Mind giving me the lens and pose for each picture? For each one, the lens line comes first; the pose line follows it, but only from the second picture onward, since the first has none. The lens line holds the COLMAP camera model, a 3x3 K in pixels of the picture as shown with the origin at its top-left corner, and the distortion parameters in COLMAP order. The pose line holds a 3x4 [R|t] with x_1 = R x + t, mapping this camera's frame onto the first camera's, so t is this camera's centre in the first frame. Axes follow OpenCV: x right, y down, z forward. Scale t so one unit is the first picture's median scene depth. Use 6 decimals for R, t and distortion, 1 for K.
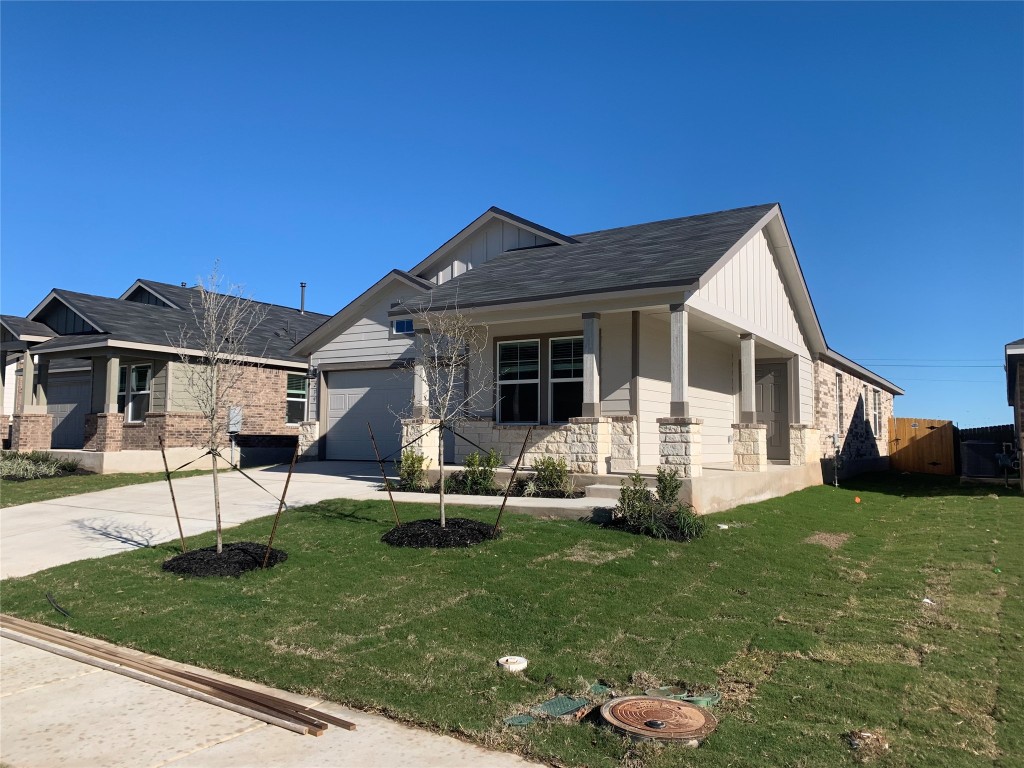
lens RADIAL K [[768.8, 0, 513.2], [0, 768.8, 382.7], [0, 0, 1]] dist [0.029999, -0.005057]
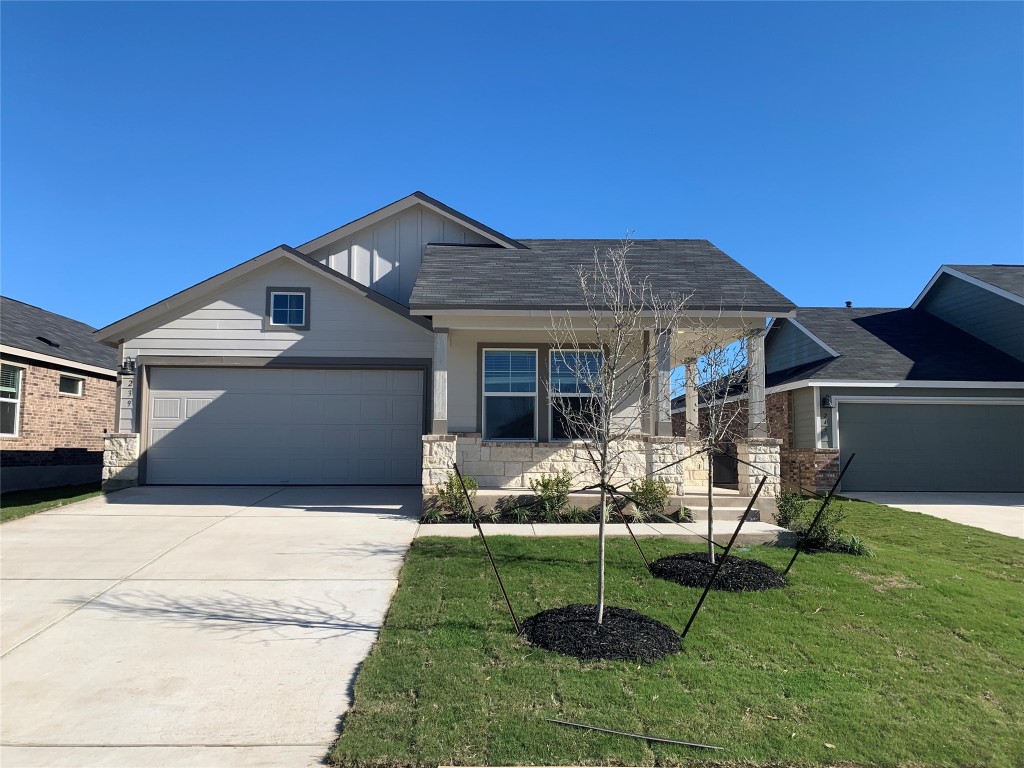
lens RADIAL K [[768.8, 0, 512.7], [0, 768.8, 384.7], [0, 0, 1]] dist [0.029999, -0.005057]
pose [[0.829897, 0.045677, 0.556043, -0.473453], [-0.040833, 0.998943, -0.021116, 0.006463], [-0.556420, -0.005181, 0.830885, 0.238151]]
